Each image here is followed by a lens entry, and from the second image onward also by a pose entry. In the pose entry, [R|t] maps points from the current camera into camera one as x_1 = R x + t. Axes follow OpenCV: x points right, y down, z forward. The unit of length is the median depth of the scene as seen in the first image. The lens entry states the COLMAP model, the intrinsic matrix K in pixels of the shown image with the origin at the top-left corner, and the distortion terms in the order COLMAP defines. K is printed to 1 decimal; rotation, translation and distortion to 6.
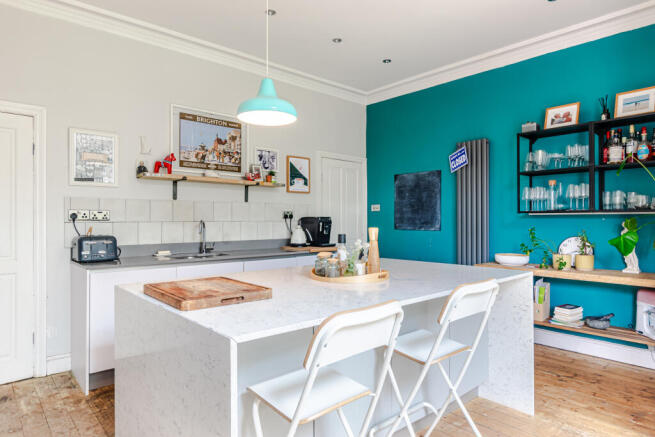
lens RADIAL K [[393.4, 0, 329.8], [0, 393.4, 216.1], [0, 0, 1]] dist [0.005999, 0.003279]
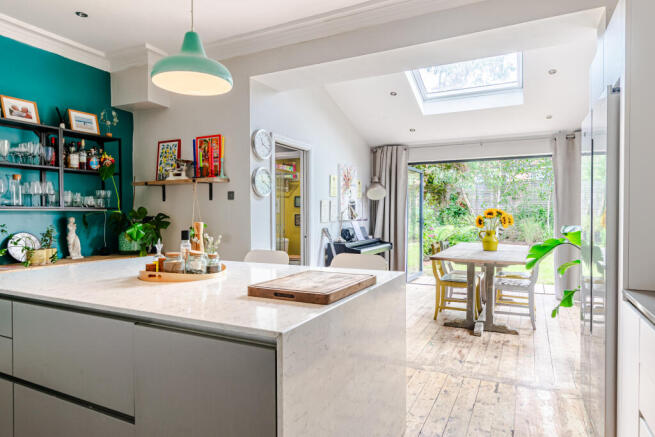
lens RADIAL K [[393.4, 0, 329.4], [0, 393.4, 216.3], [0, 0, 1]] dist [0.005999, 0.003279]
pose [[-0.371851, -0.015871, 0.928157, -0.662815], [-0.011618, 0.999855, 0.012442, -0.010306], [-0.928220, -0.006157, -0.371982, 0.698821]]
